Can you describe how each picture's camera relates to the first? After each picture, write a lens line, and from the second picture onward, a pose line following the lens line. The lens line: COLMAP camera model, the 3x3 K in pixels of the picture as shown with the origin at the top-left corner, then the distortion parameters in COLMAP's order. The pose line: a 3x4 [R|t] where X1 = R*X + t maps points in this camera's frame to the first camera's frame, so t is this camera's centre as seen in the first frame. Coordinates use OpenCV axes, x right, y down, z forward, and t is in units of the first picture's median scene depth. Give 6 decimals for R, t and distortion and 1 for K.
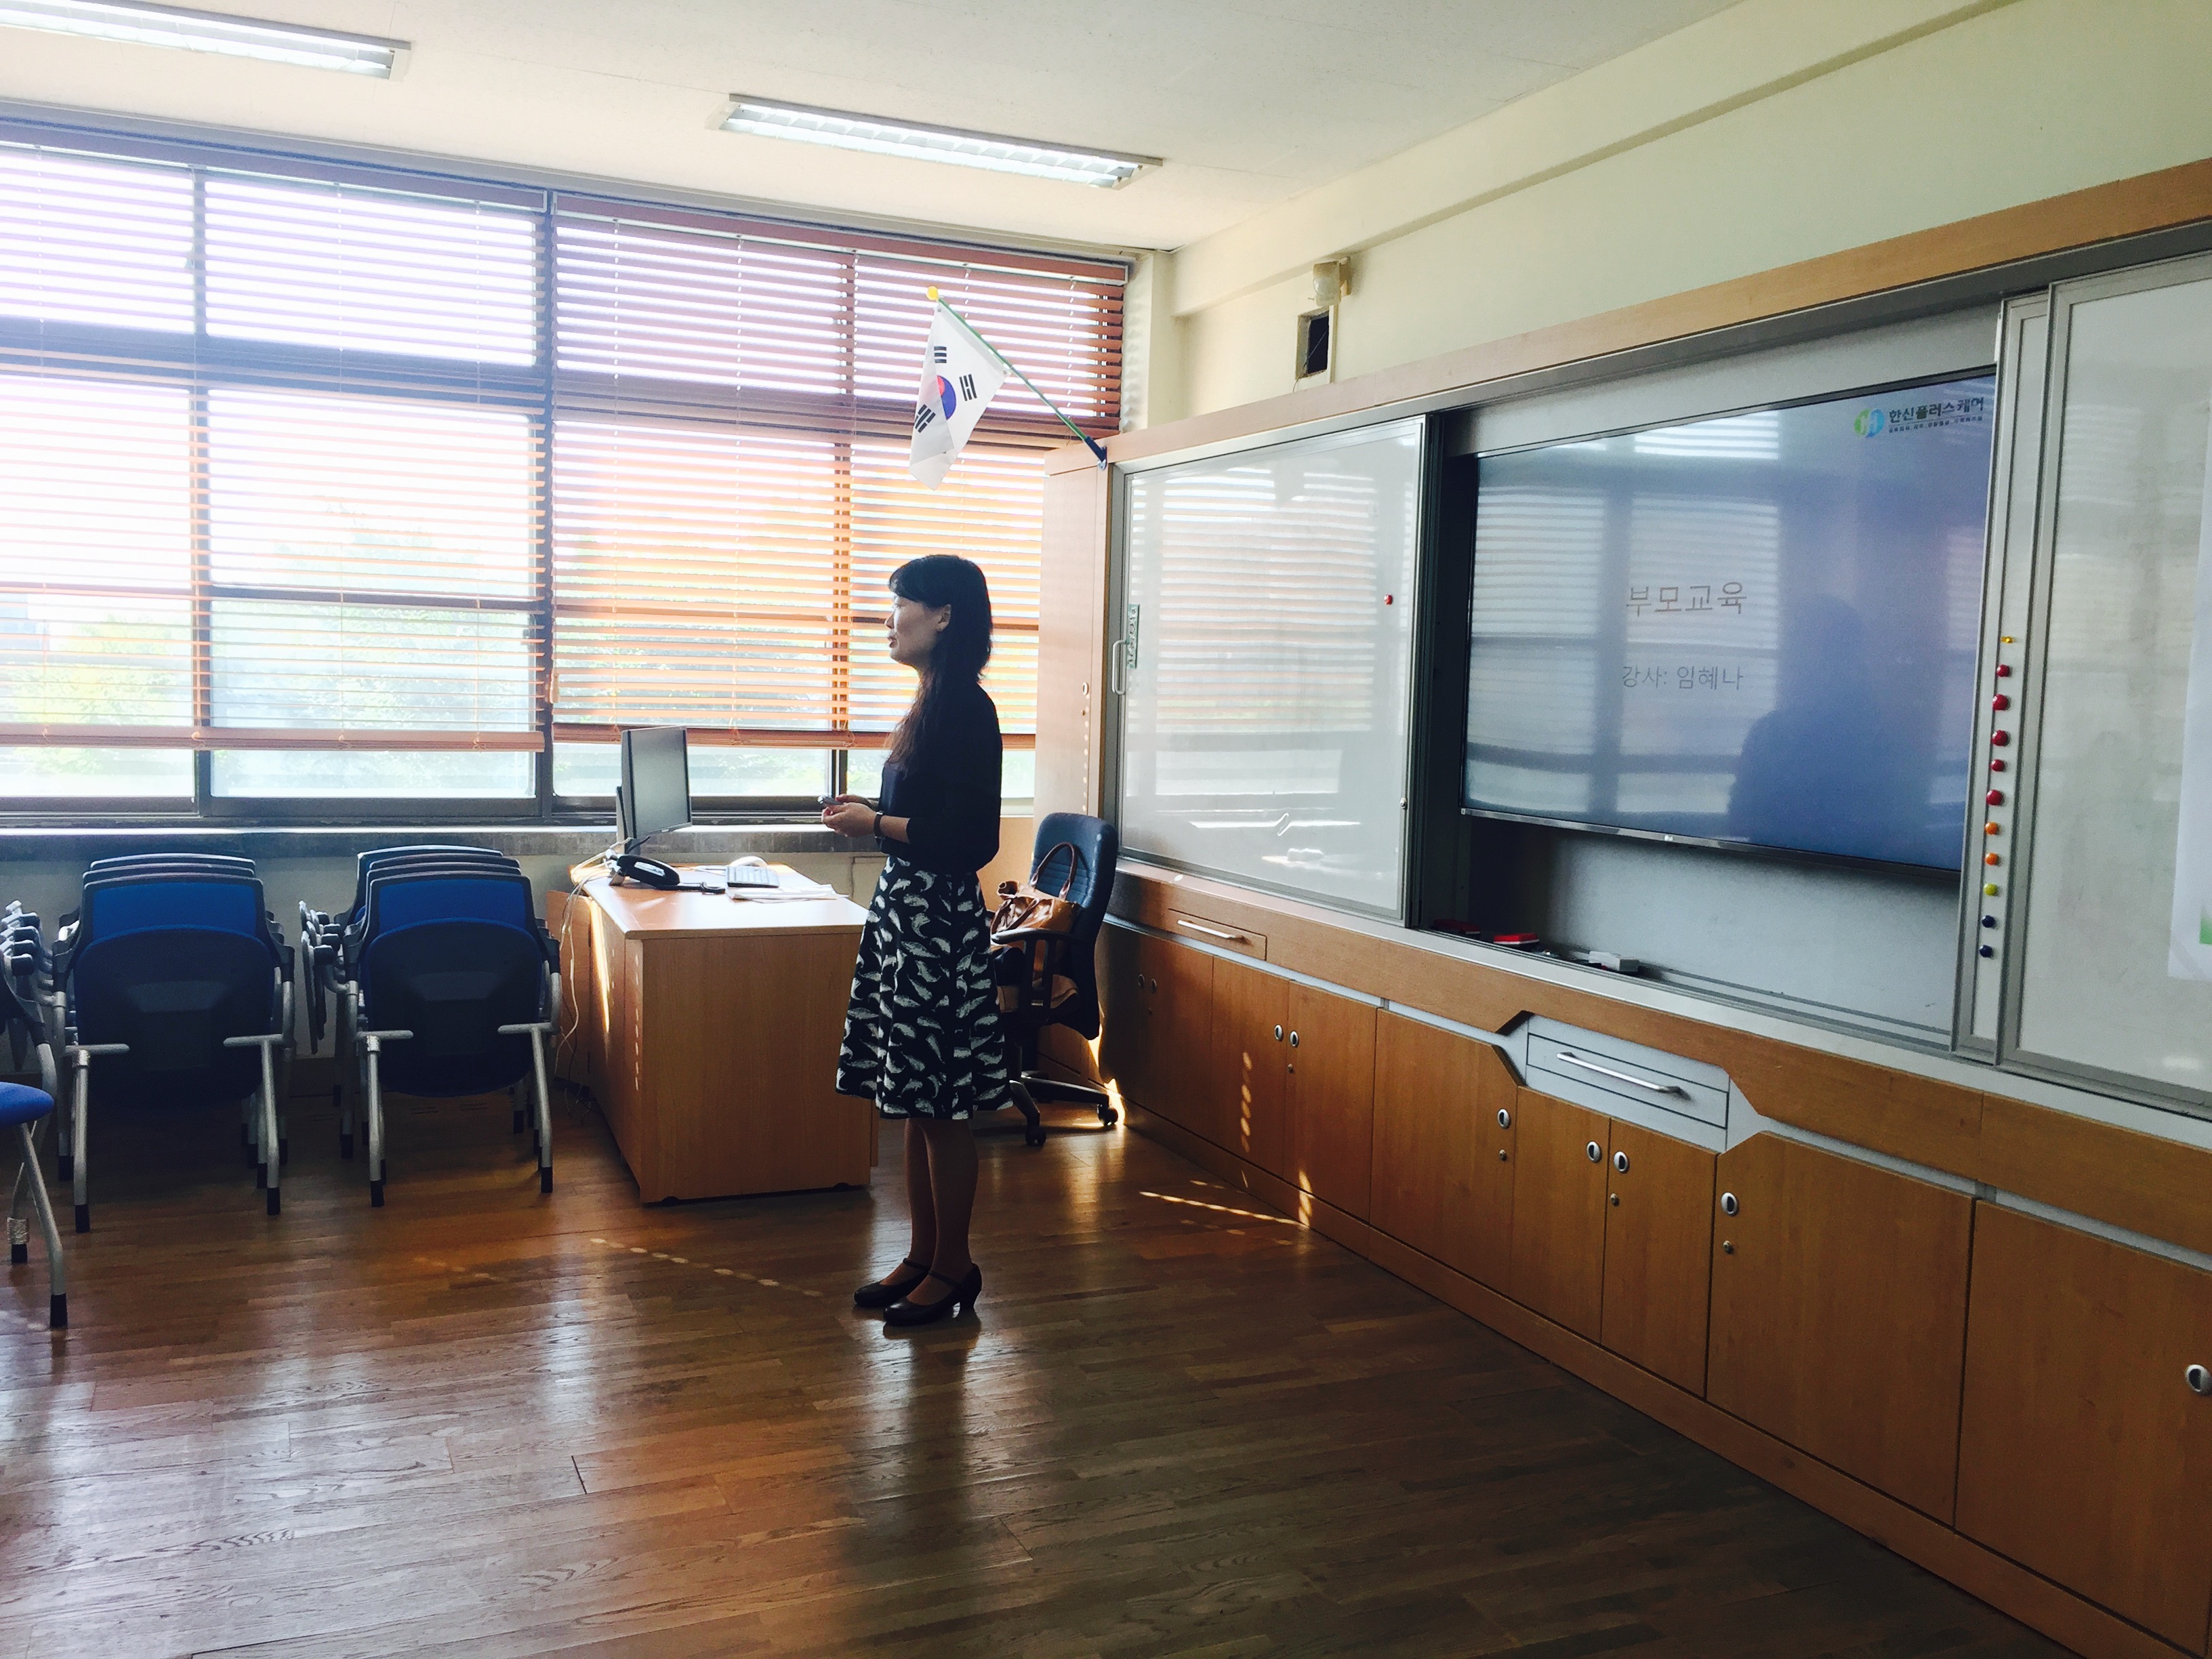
lens RADIAL K [[1870.1, 0, 1110.5], [0, 1870.1, 832.1], [0, 0, 1]] dist [0.050038, 0.008419]
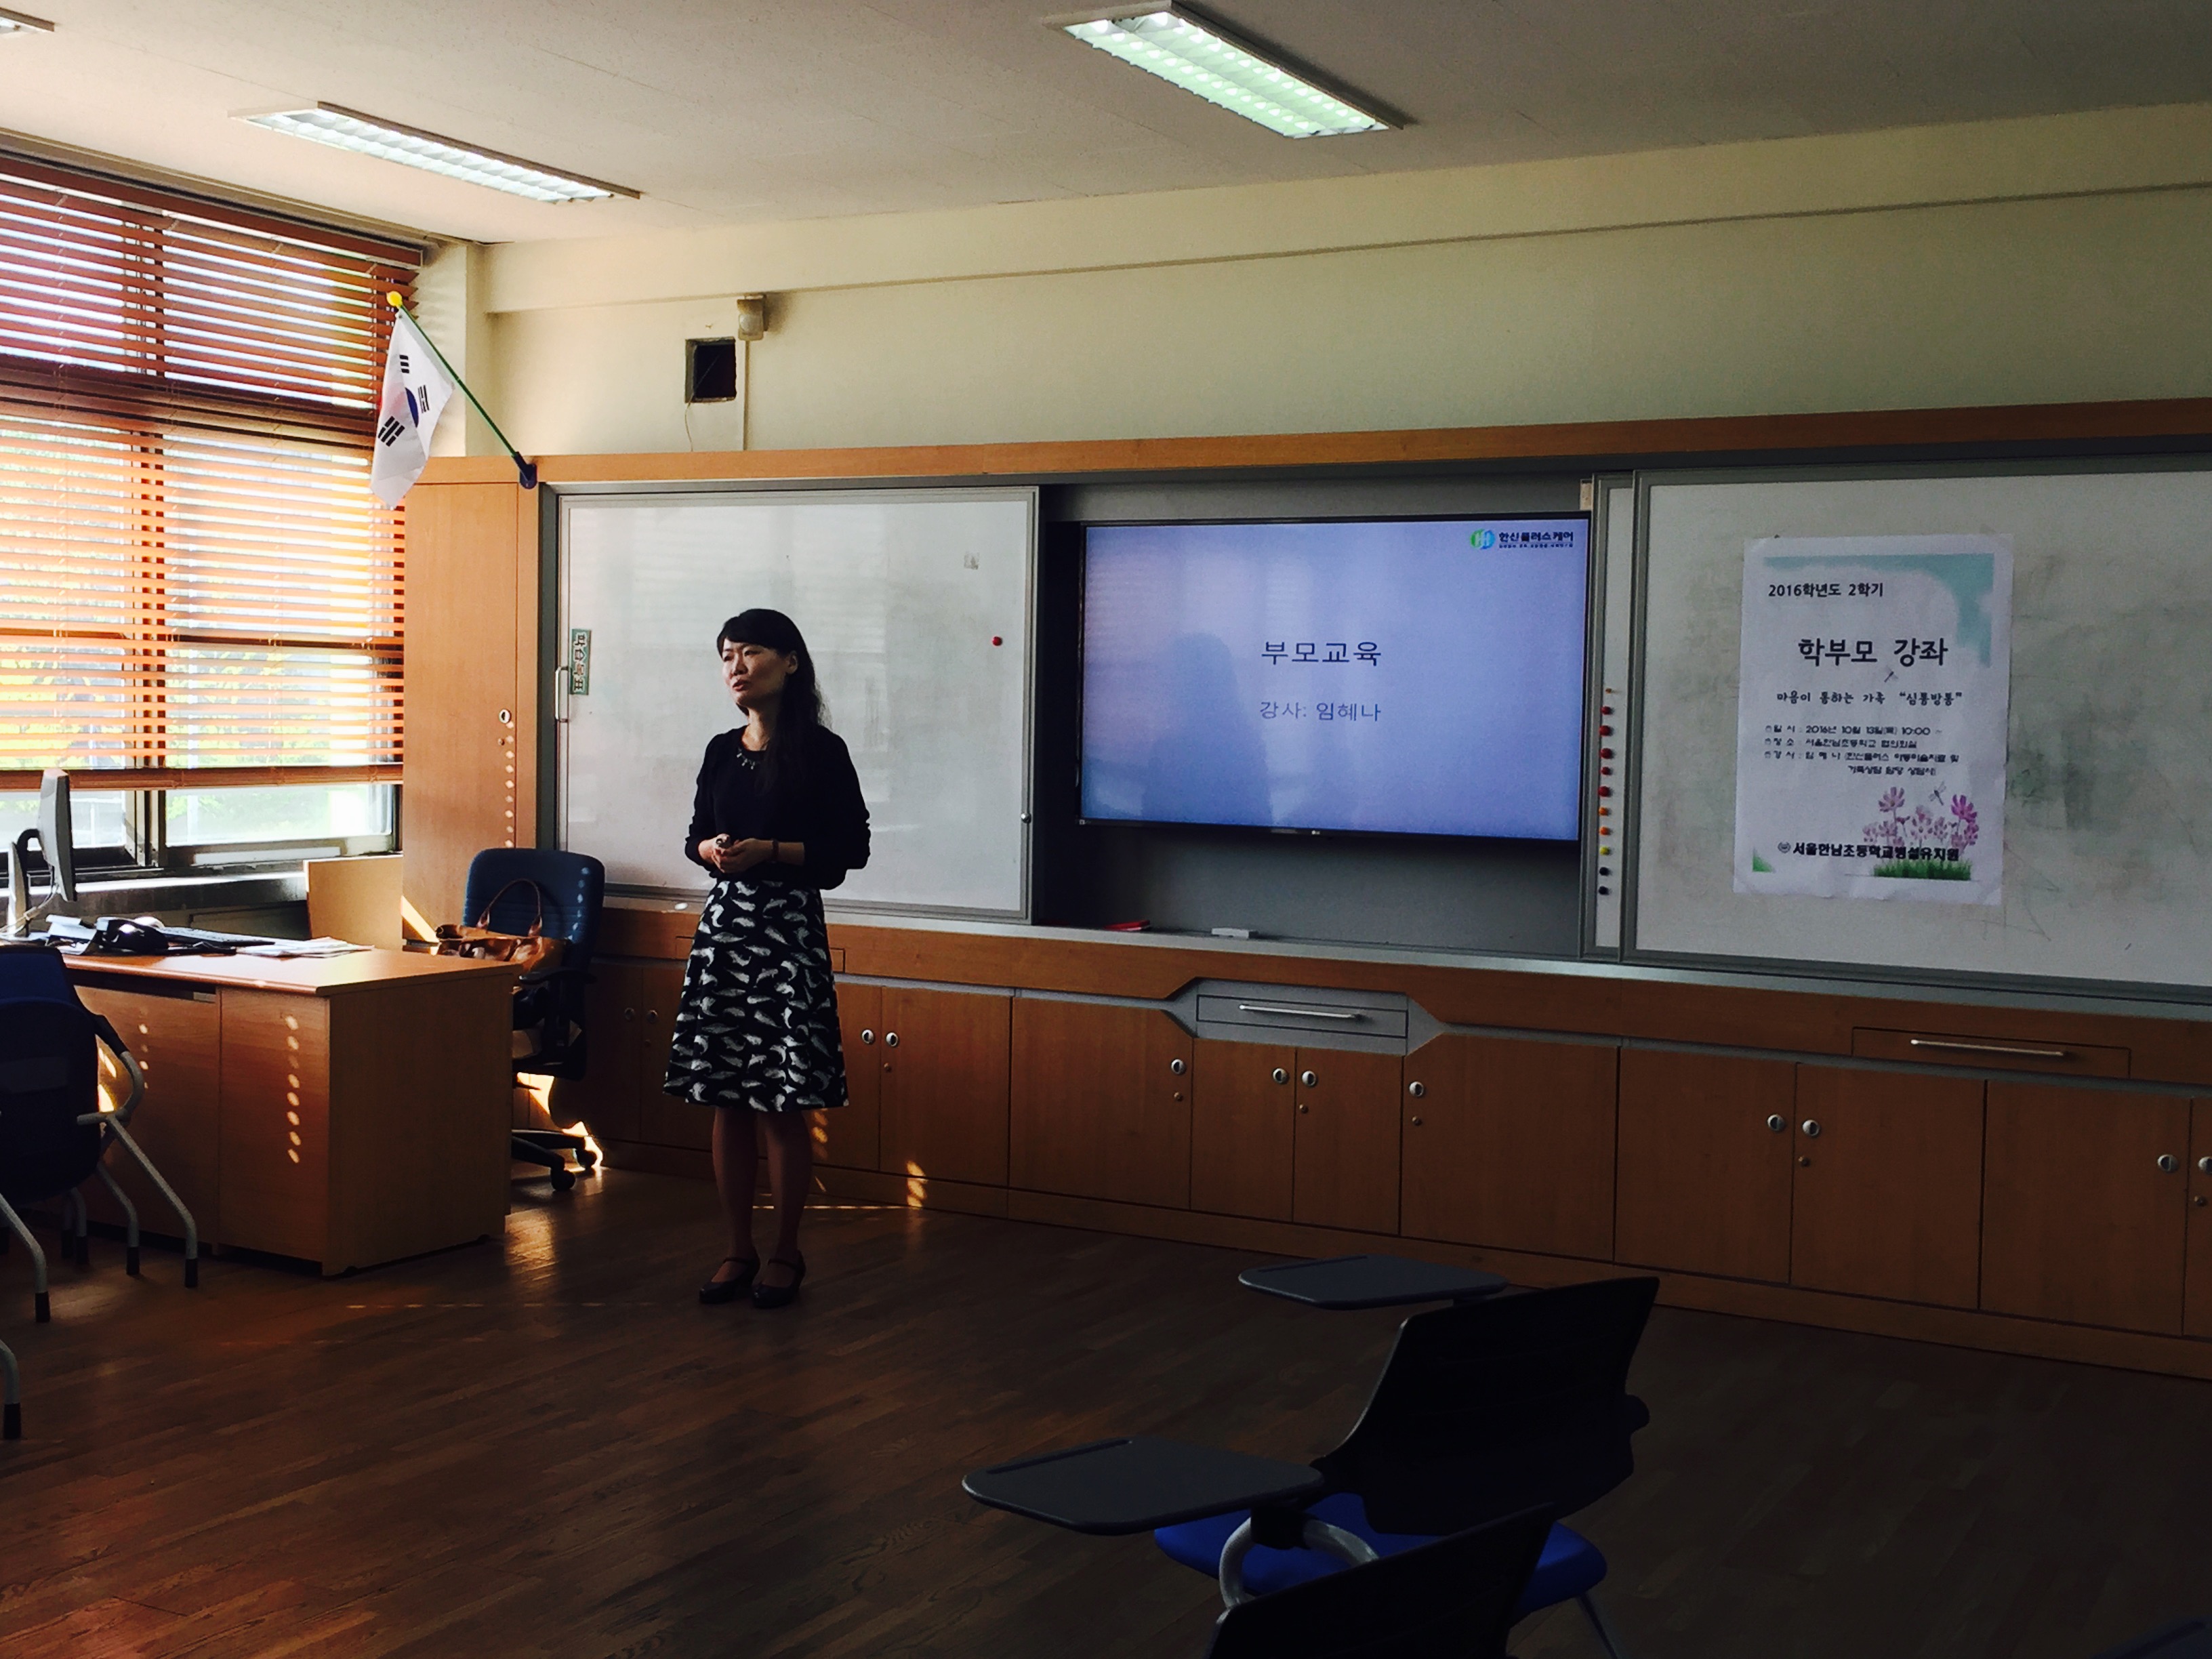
lens RADIAL K [[2607.7, 0, 1115.3], [0, 2607.7, 838.6], [0, 0, 1]] dist [0.025079, 0.000000]
pose [[0.790258, -0.041551, 0.611364, -0.773863], [0.051383, 0.998678, 0.001457, -0.002204], [-0.610616, 0.030263, 0.791348, -0.301564]]
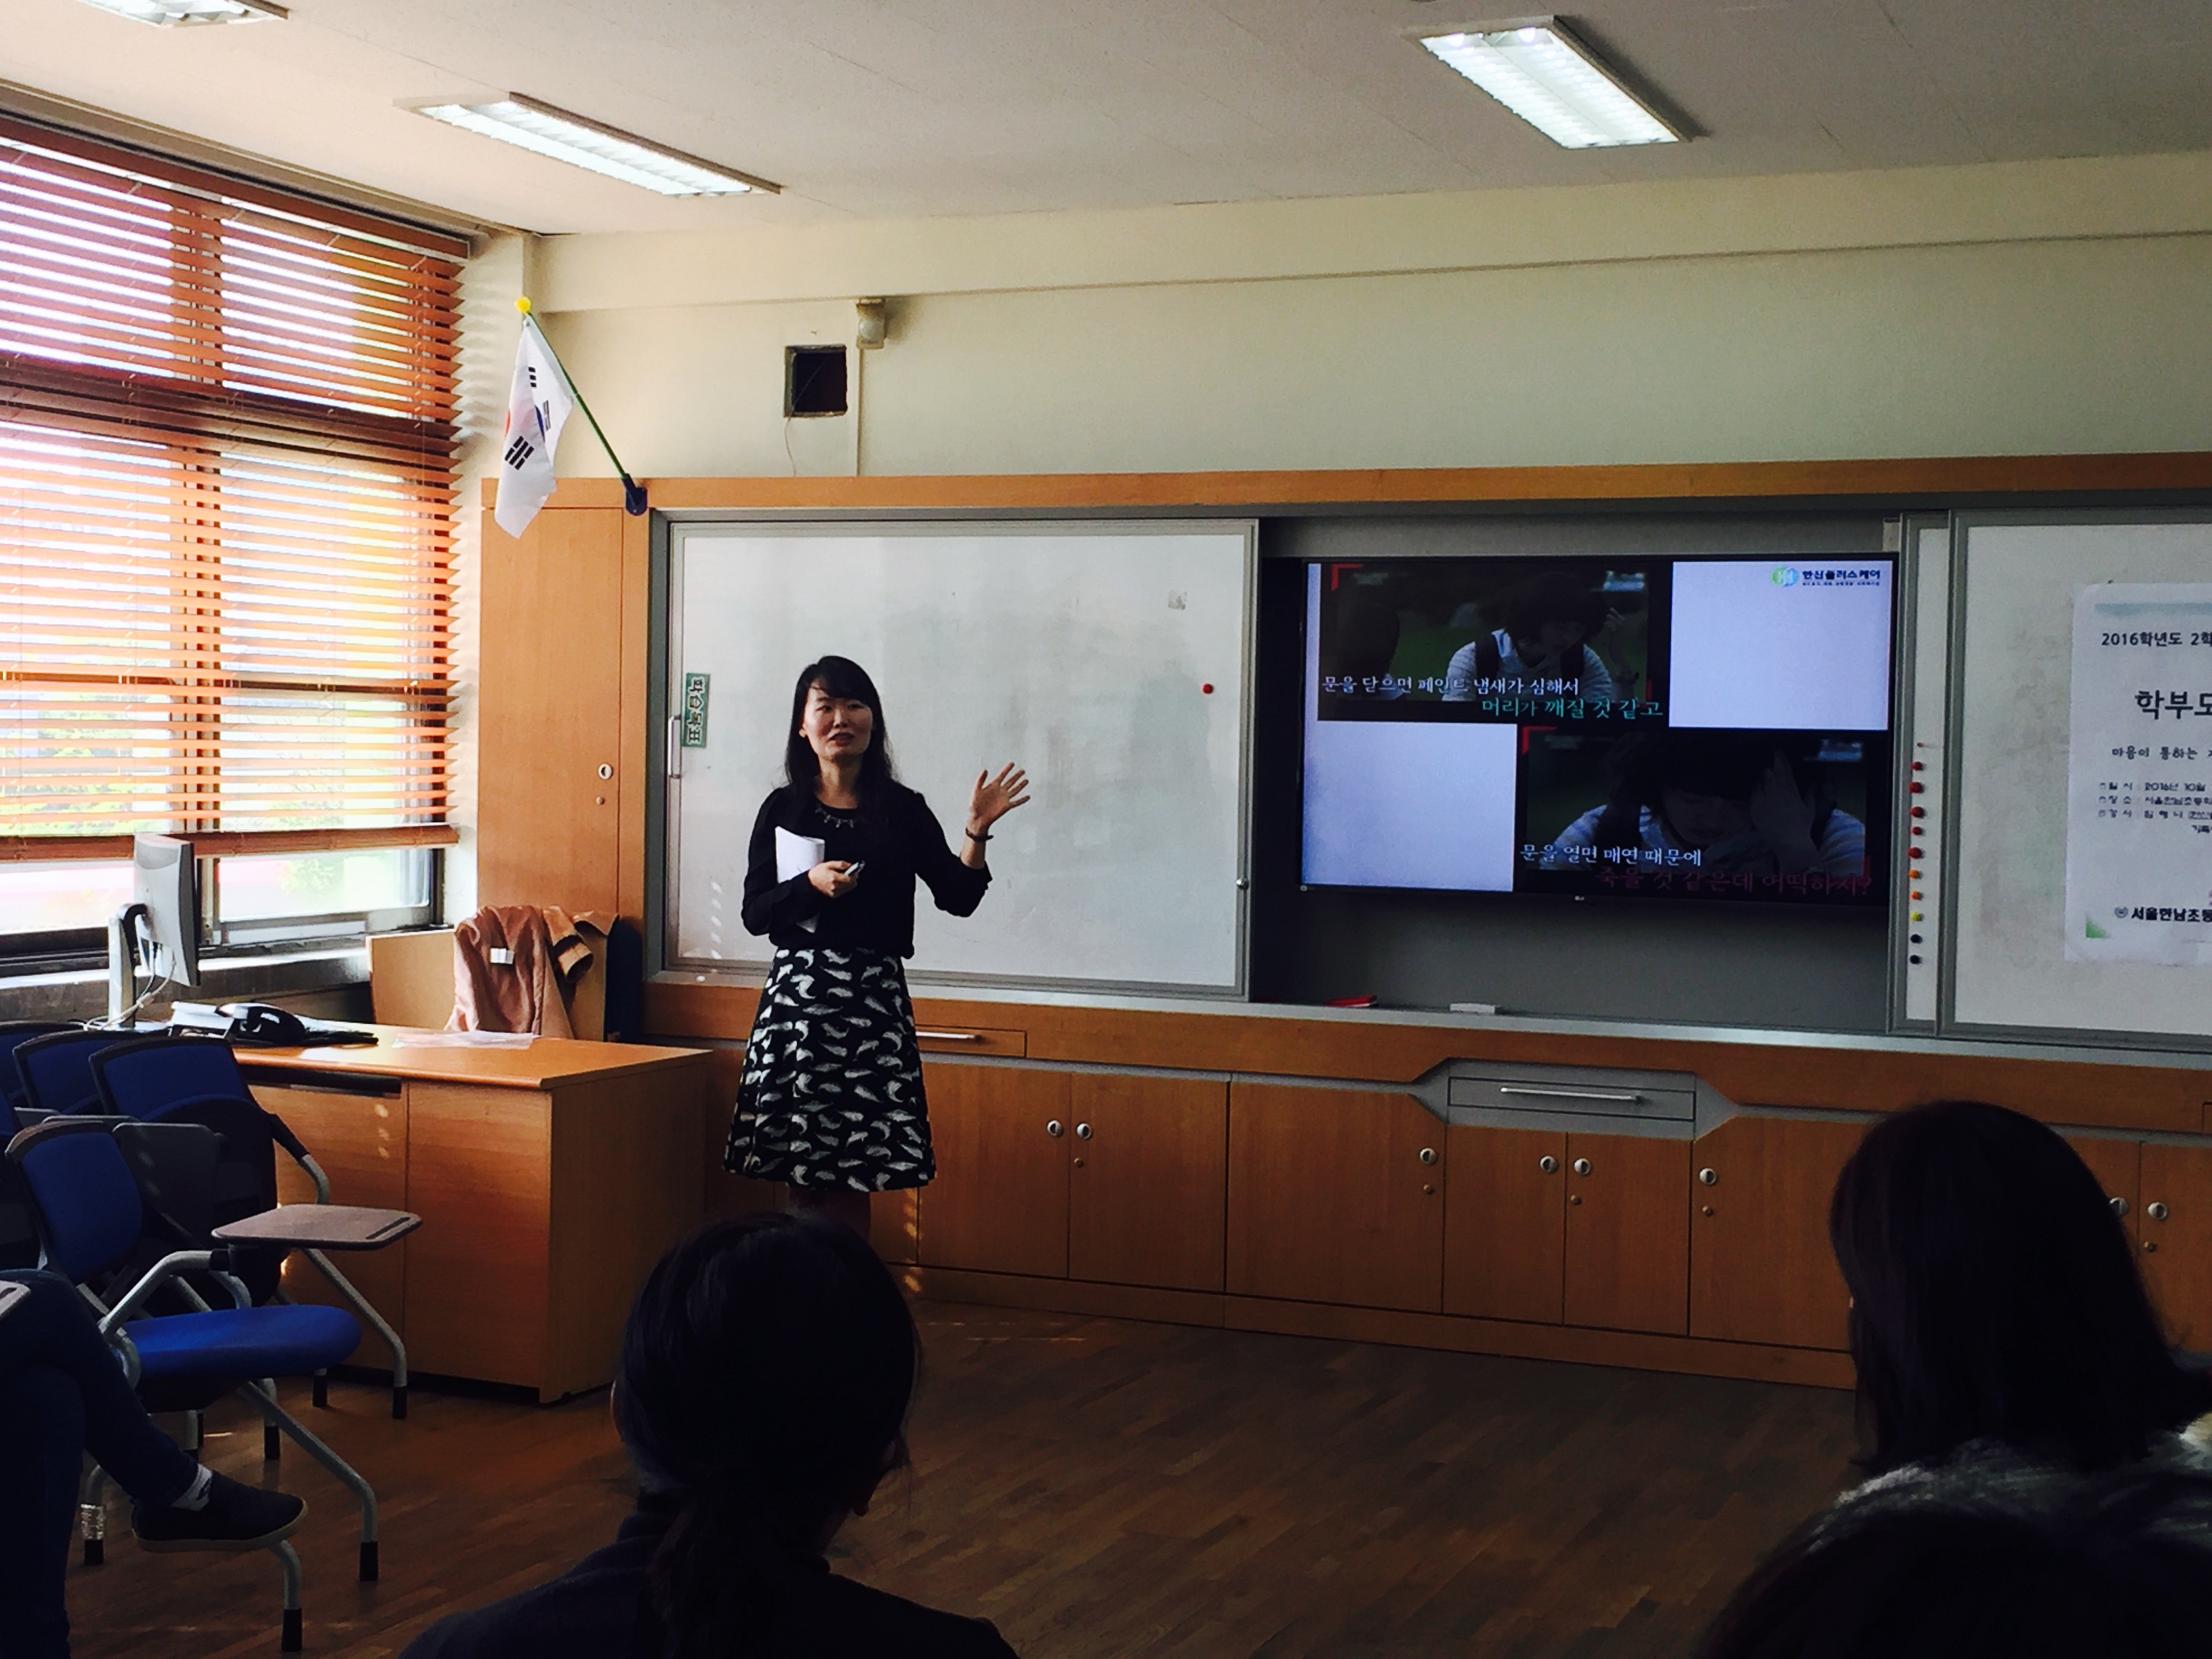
lens RADIAL K [[3107.9, 0, 1103.8], [0, 3107.9, 834.9], [0, 0, 1]] dist [0.036759, 0.000000]
pose [[0.726651, -0.033123, 0.686207, -1.077697], [0.057605, 0.998257, -0.012814, -0.024768], [-0.684587, 0.048841, 0.727293, -0.208195]]
